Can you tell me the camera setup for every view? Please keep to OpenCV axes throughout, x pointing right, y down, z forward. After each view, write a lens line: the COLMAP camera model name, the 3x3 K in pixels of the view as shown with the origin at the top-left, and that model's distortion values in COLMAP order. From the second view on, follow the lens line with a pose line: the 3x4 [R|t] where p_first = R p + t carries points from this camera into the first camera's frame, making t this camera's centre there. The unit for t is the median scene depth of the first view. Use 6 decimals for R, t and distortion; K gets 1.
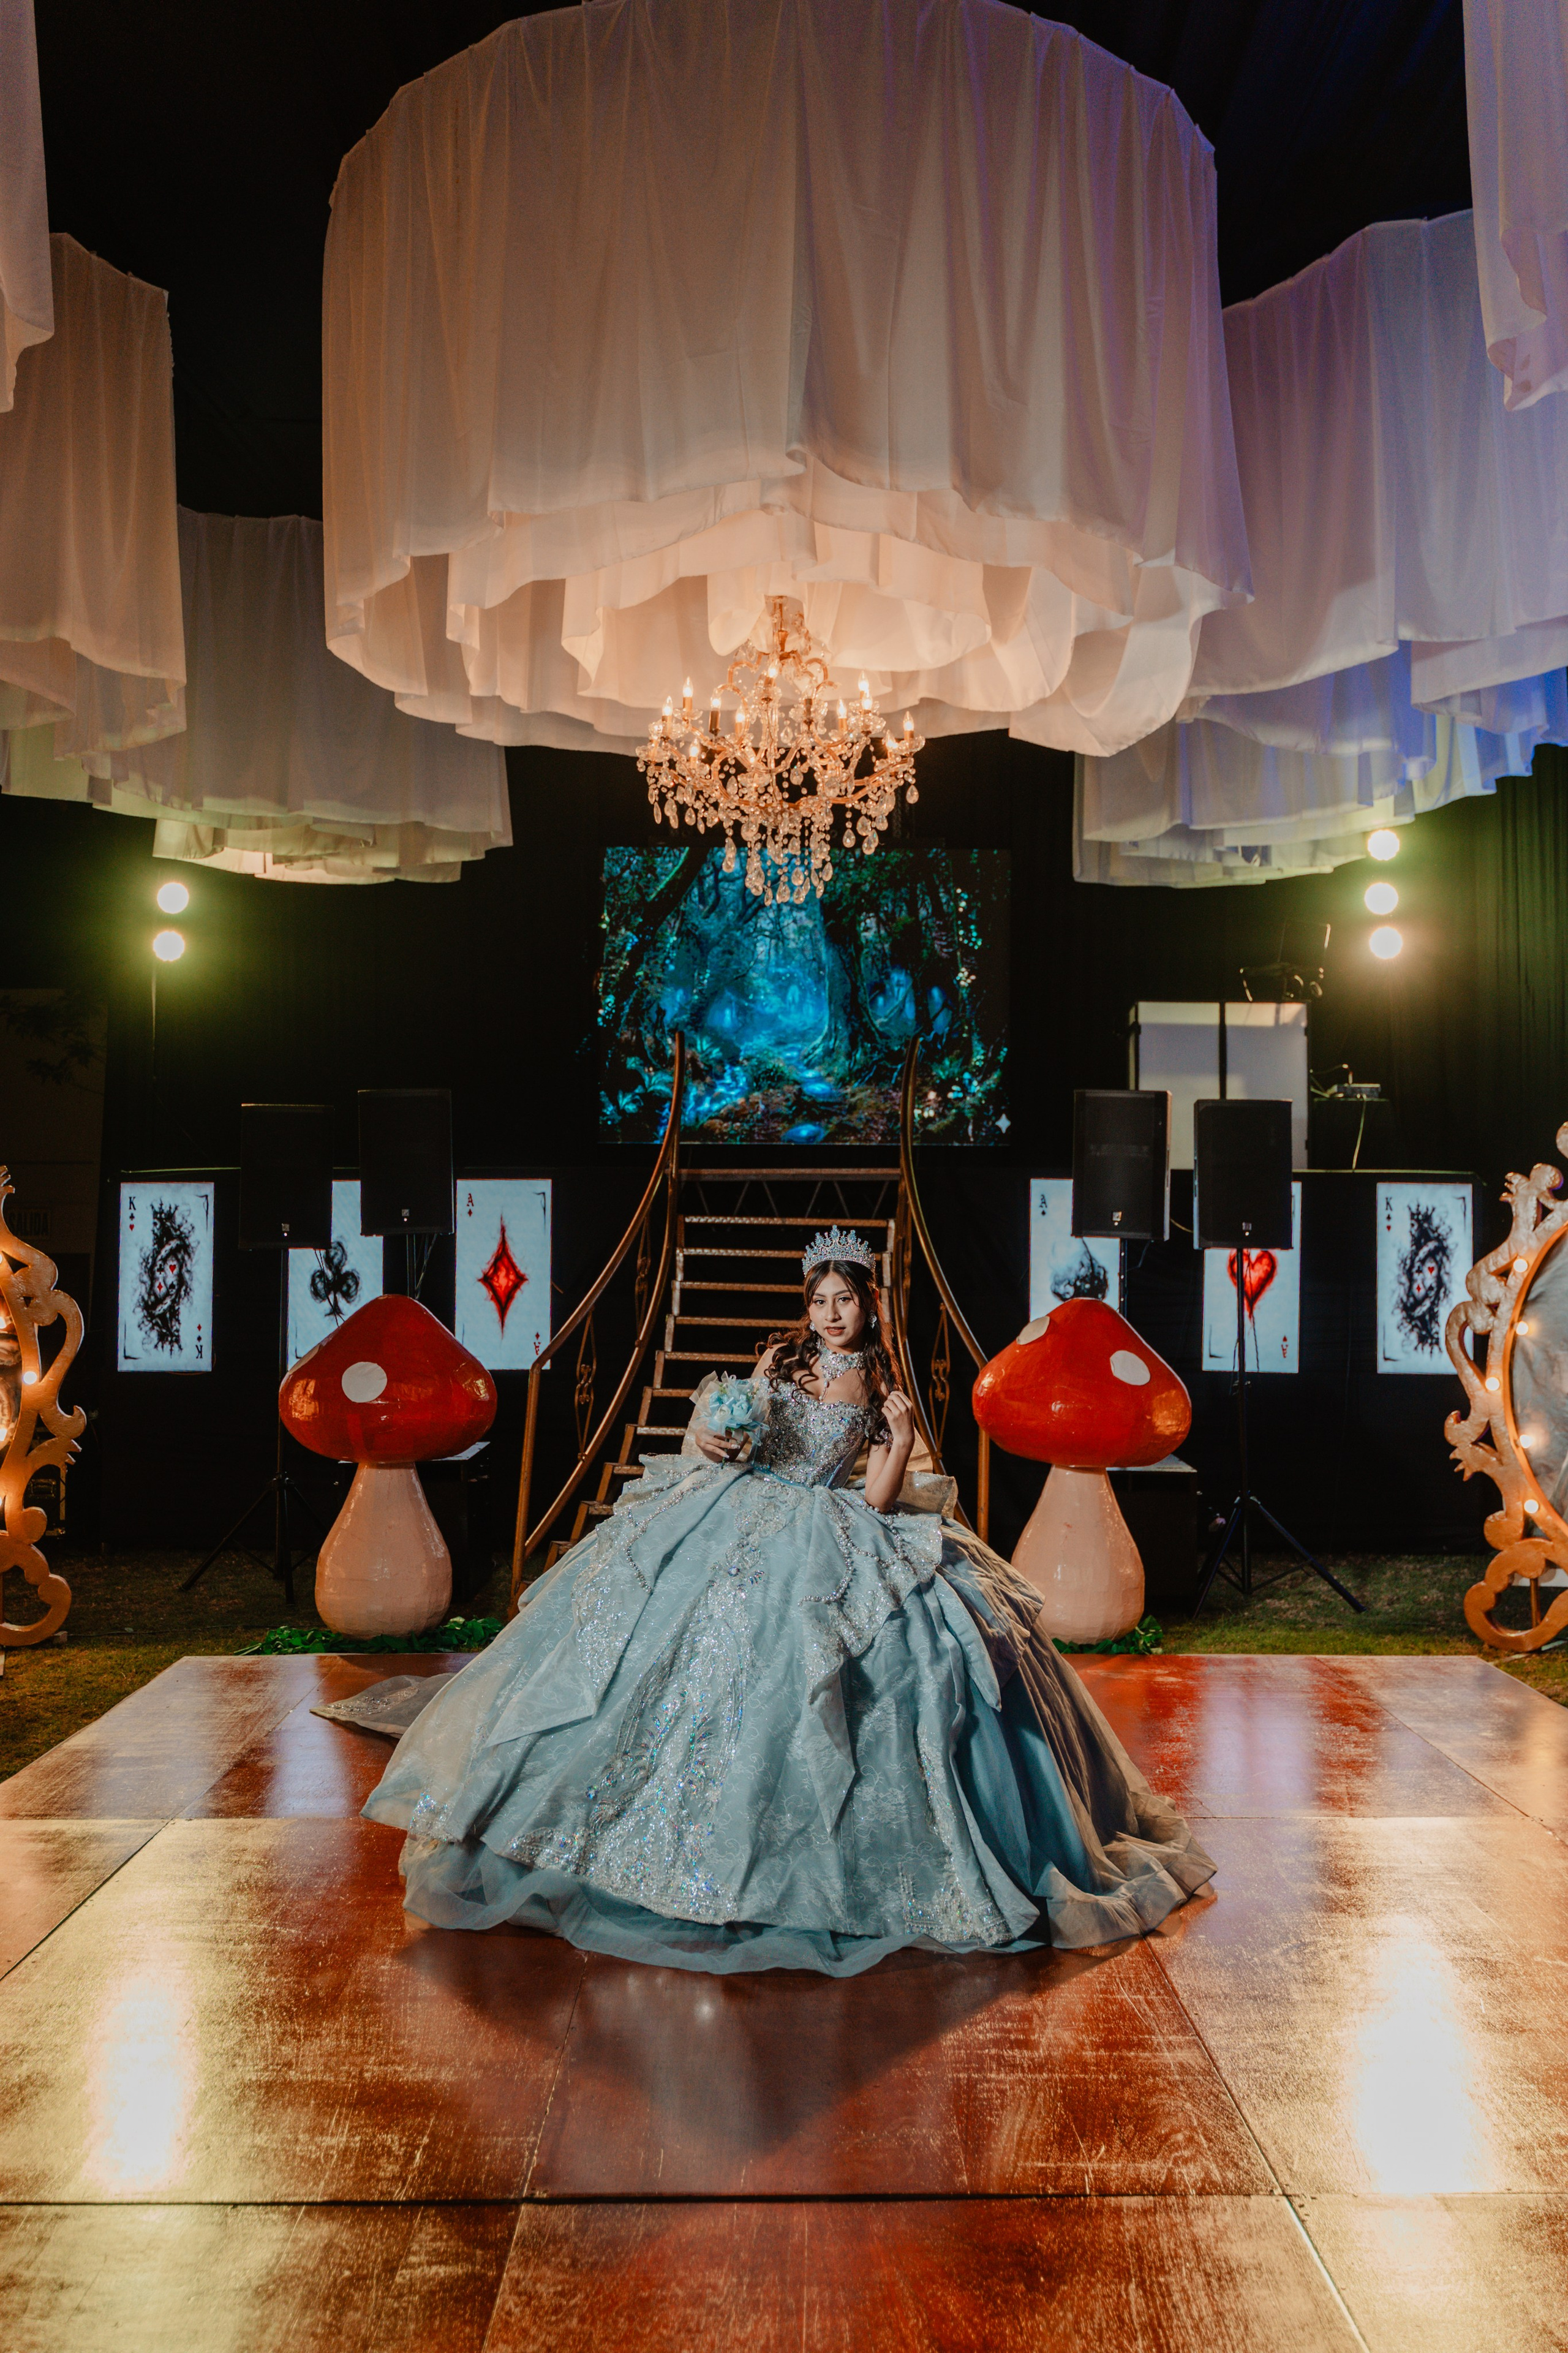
lens RADIAL K [[2663.0, 0, 794.0], [0, 2663.0, 1000.5], [0, 0, 1]] dist [0.009043, -0.012246]
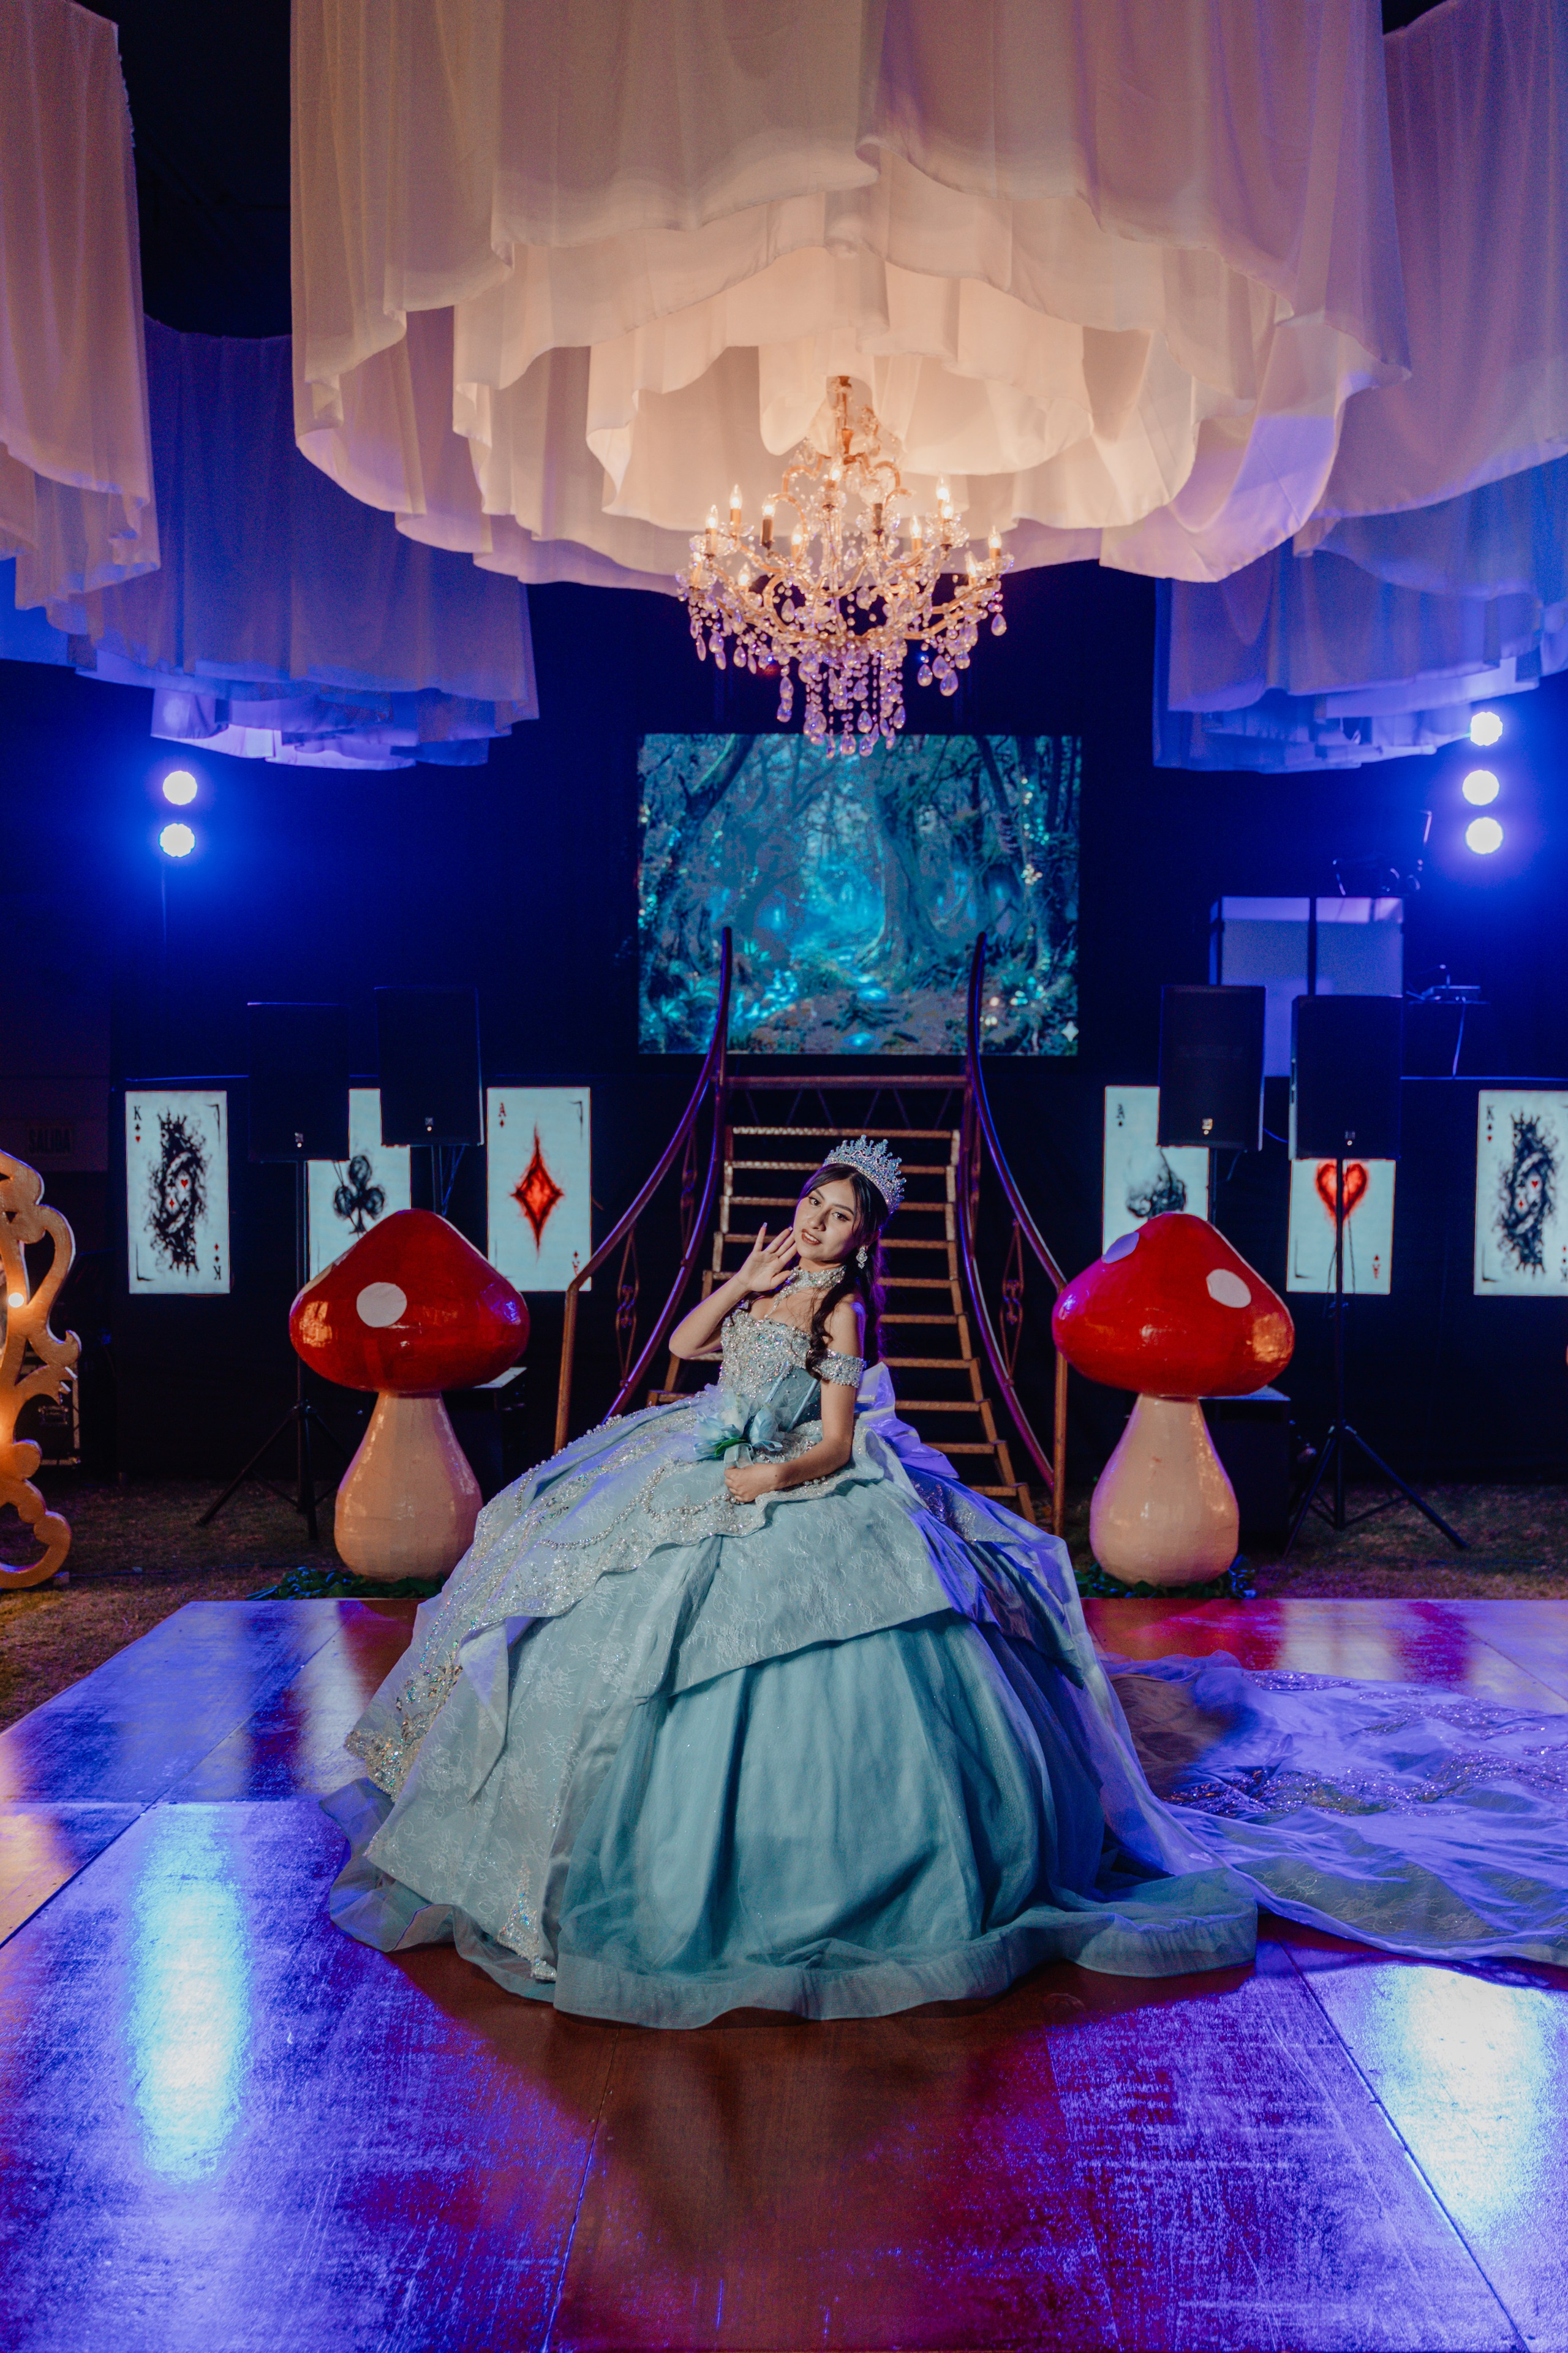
lens RADIAL K [[2006.2, 0, 816.4], [0, 2006.2, 1254.9], [0, 0, 1]] dist [-0.005225, 0.009416]
pose [[0.999975, -0.000745, 0.007052, -0.017343], [-0.000116, 0.992614, 0.121317, 0.041161], [-0.007091, -0.121314, 0.992589, 0.305755]]
